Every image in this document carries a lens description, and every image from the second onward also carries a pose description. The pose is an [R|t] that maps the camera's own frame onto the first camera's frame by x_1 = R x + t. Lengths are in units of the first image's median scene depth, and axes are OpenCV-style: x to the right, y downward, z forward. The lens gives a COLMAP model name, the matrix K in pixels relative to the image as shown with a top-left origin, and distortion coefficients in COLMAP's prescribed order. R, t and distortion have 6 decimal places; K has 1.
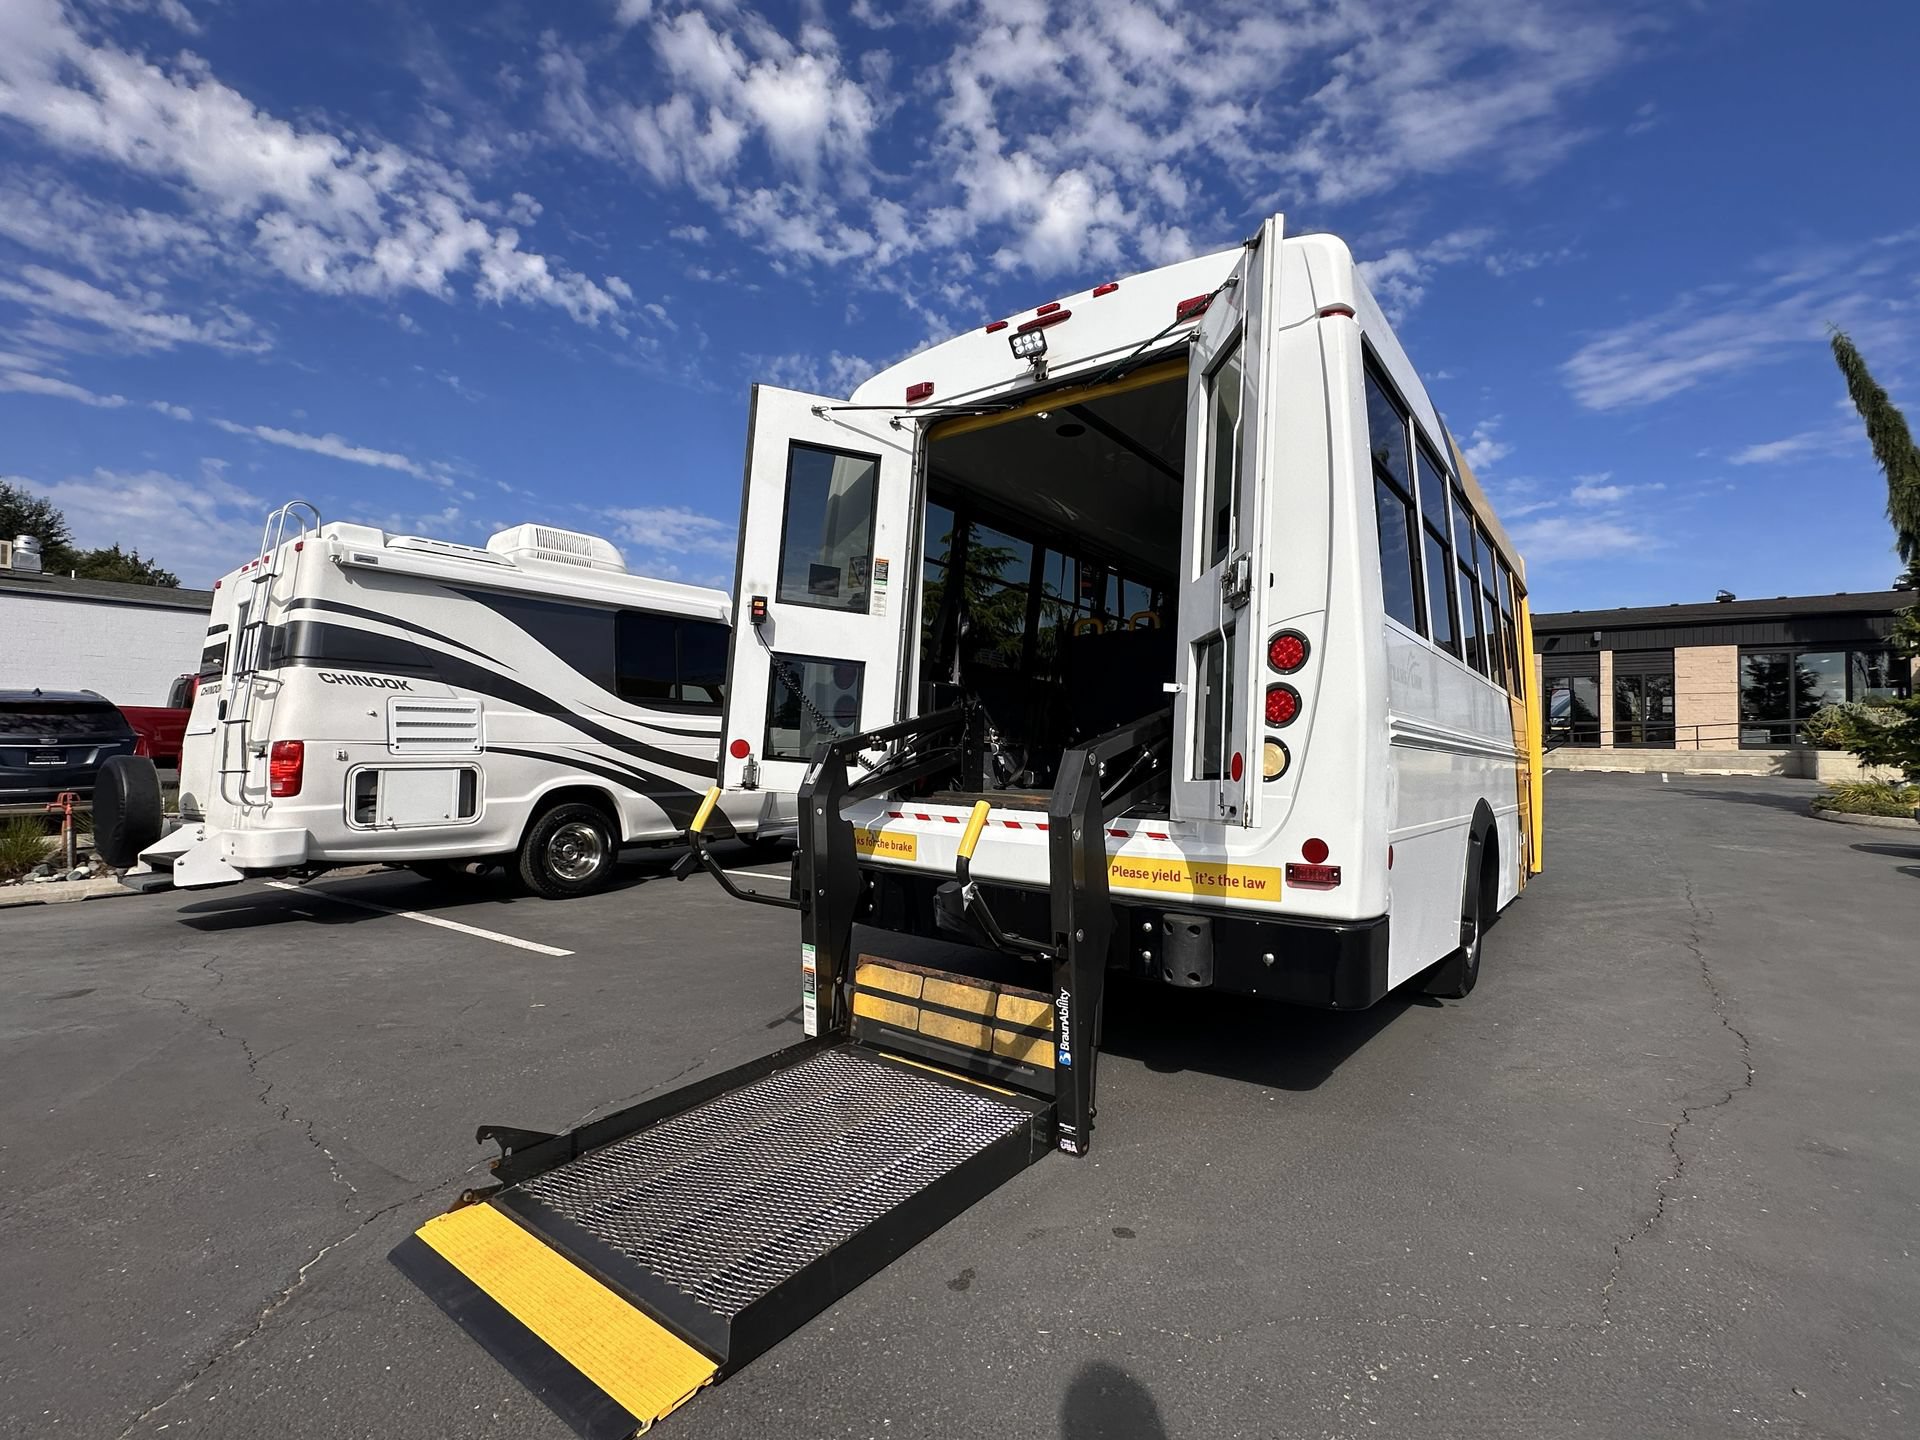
lens RADIAL K [[882.2, 0, 968.2], [0, 882.2, 714.8], [0, 0, 1]] dist [-0.014860, -0.000053]
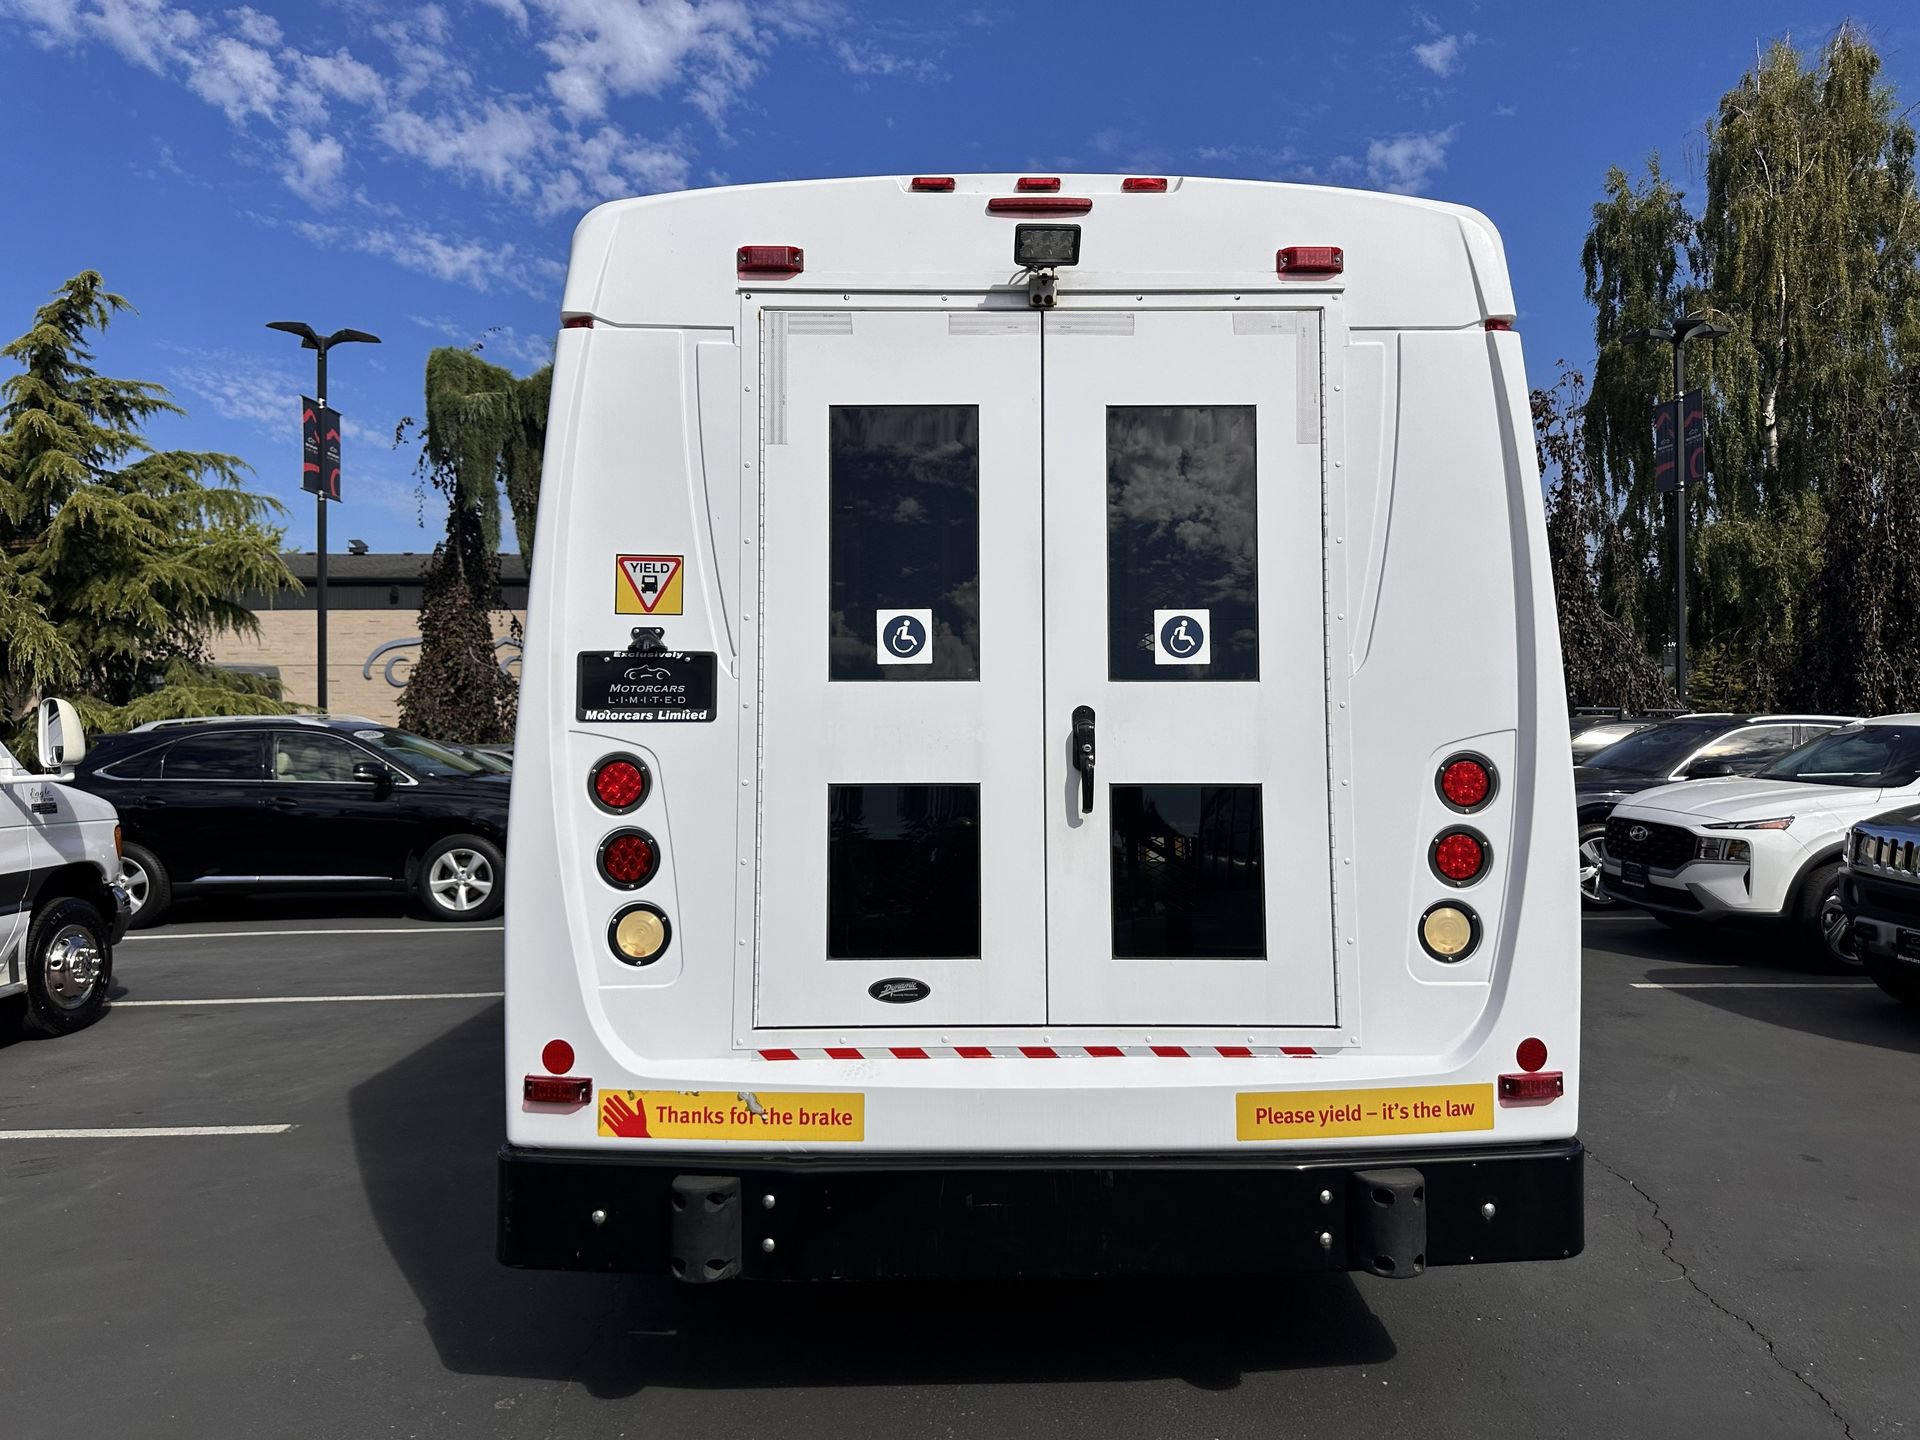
lens RADIAL K [[1368.2, 0, 963.8], [0, 1368.2, 692.5], [0, 0, 1]] dist [0.034097, -0.051085]
pose [[0.778183, -0.004749, 0.628020, -0.551072], [-0.007944, 0.999817, 0.017404, -0.131617], [-0.627988, -0.018532, 0.778003, 0.298990]]
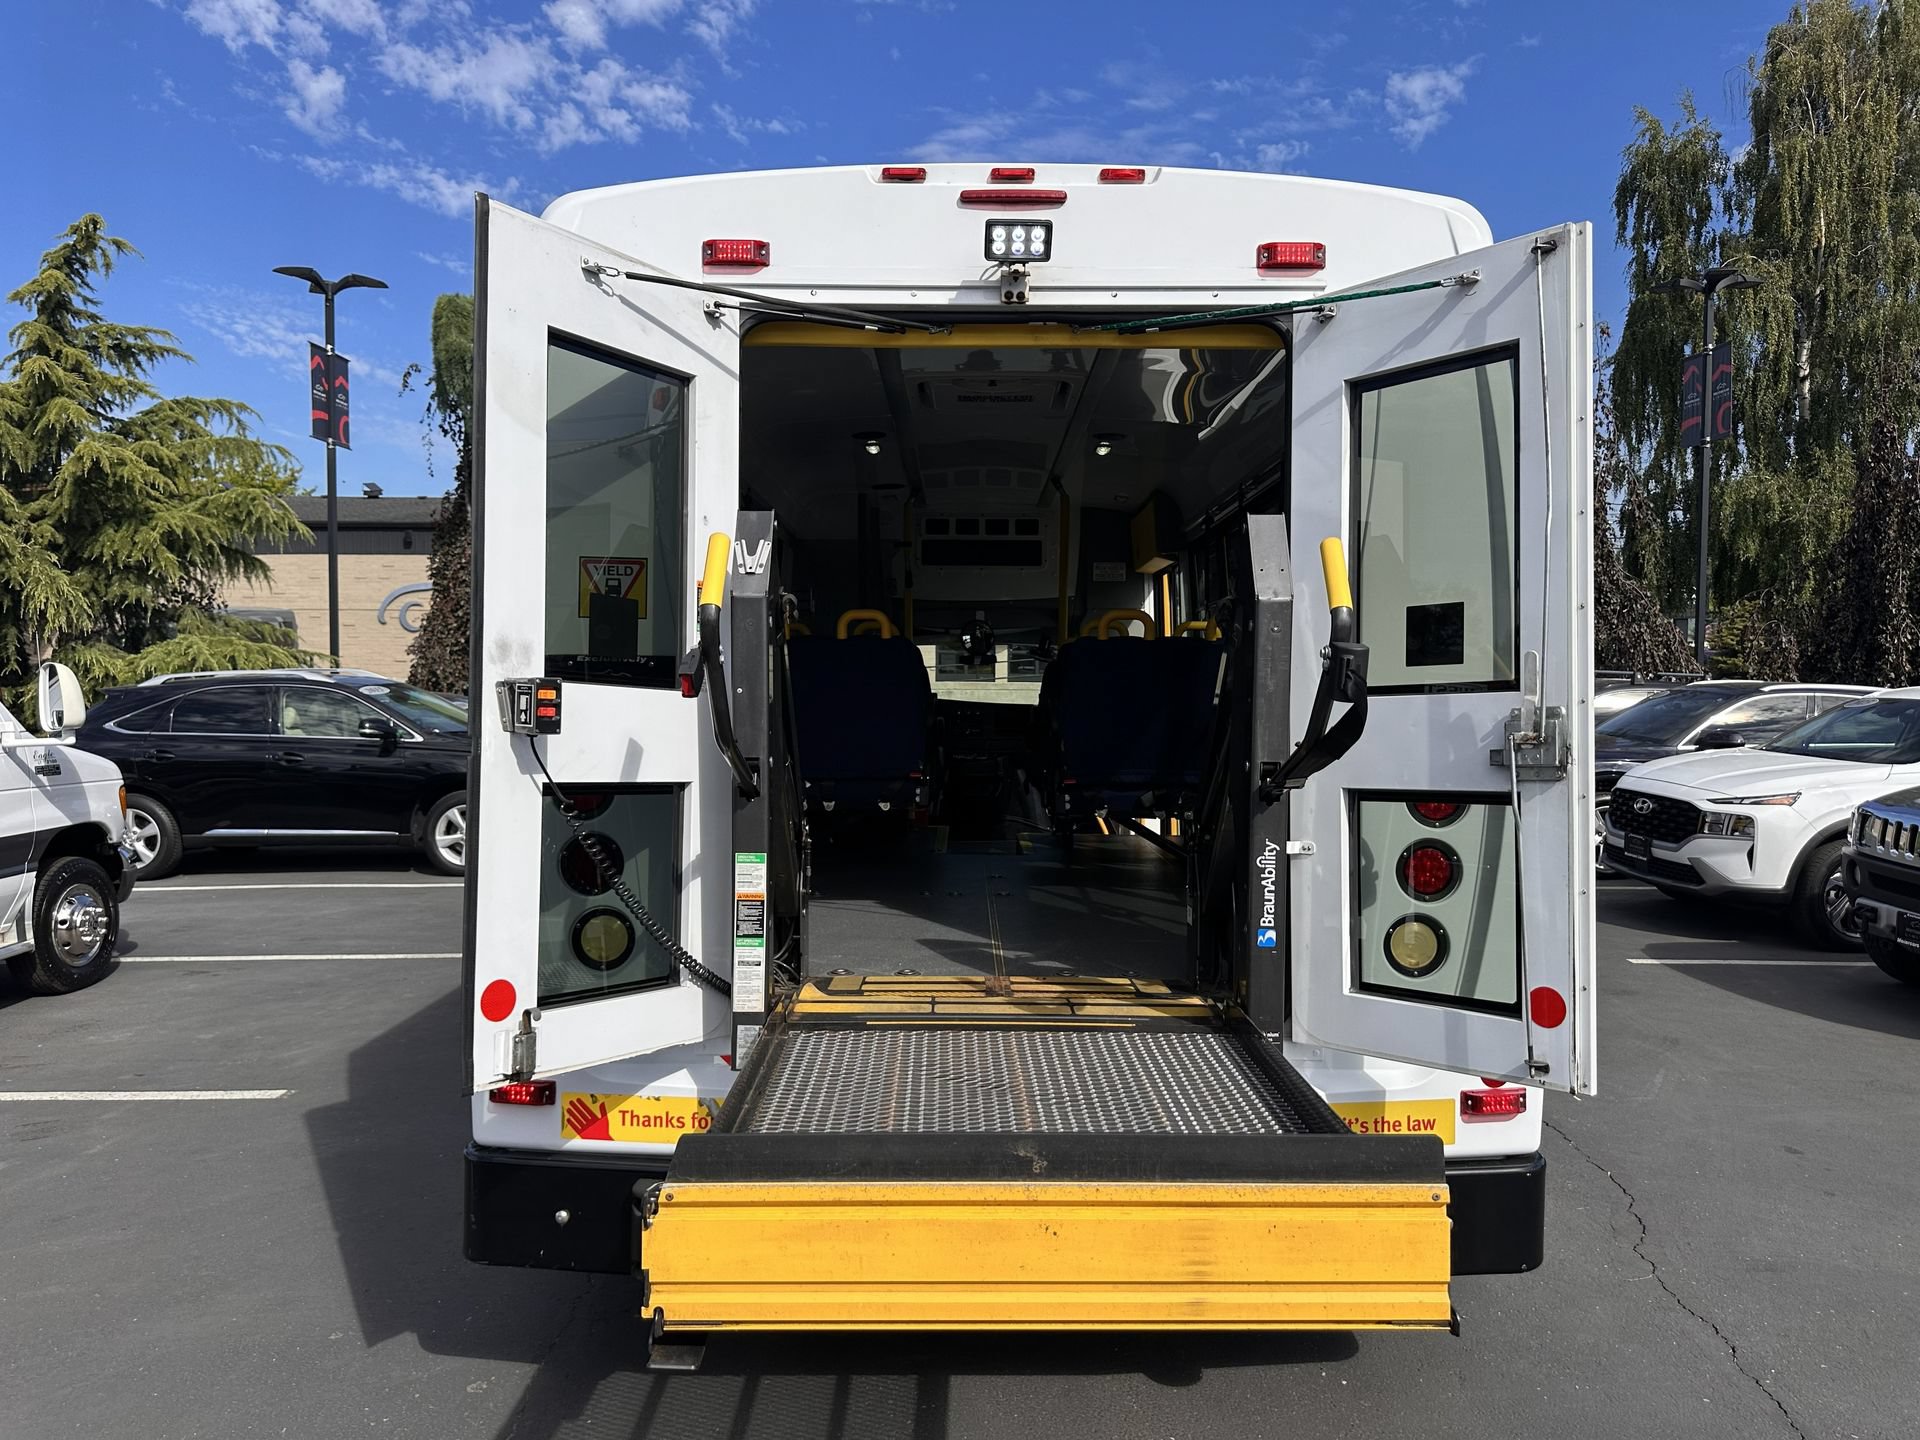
lens RADIAL K [[1368.7, 0, 952.3], [0, 1368.7, 709.8], [0, 0, 1]] dist [0.037767, -0.056123]
pose [[0.790215, -0.029843, 0.612102, -0.519128], [-0.016380, 0.997428, 0.069776, -0.172903], [-0.612611, -0.065164, 0.787694, 0.287069]]
